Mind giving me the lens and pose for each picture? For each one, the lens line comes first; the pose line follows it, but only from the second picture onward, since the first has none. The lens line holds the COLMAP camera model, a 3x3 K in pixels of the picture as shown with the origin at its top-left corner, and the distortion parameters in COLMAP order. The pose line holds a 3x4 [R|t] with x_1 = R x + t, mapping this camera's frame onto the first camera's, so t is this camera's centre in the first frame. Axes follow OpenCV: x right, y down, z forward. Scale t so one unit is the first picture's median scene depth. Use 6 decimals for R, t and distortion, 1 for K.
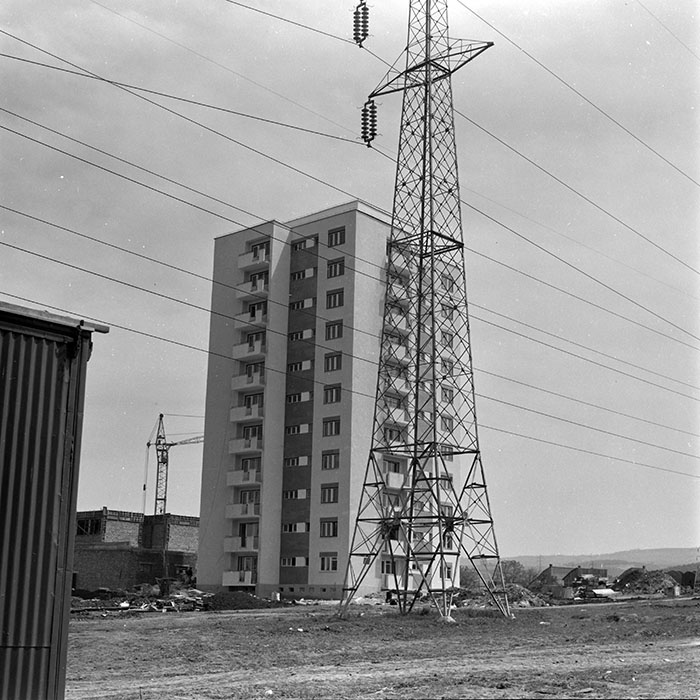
lens RADIAL K [[1024.2, 0, 350.0], [0, 1024.2, 350.0], [0, 0, 1]] dist [-0.039793, -0.147733]
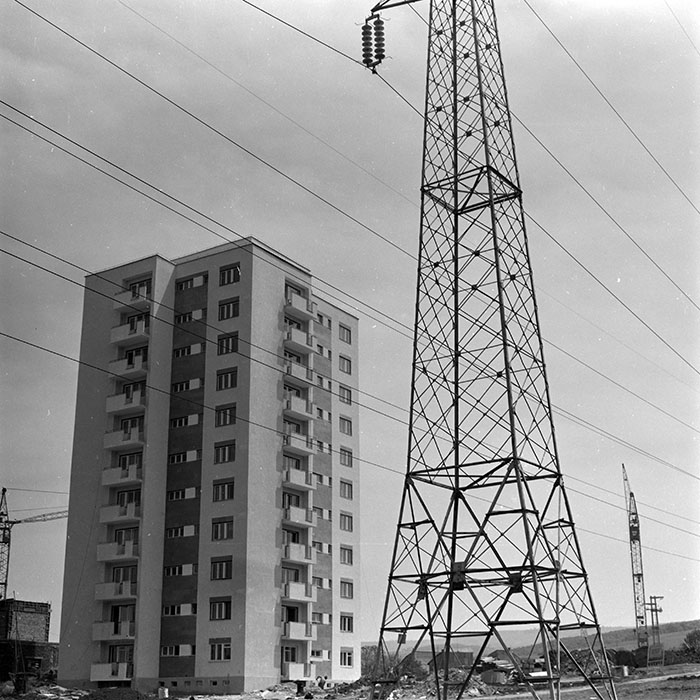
lens RADIAL K [[1024.2, 0, 350.0], [0, 1024.2, 350.0], [0, 0, 1]] dist [-0.039793, -0.147733]
pose [[0.987744, 0.016150, 0.155245, -0.047684], [-0.003371, 0.996608, -0.082224, 0.027262], [-0.156046, 0.080693, 0.984448, 0.124248]]
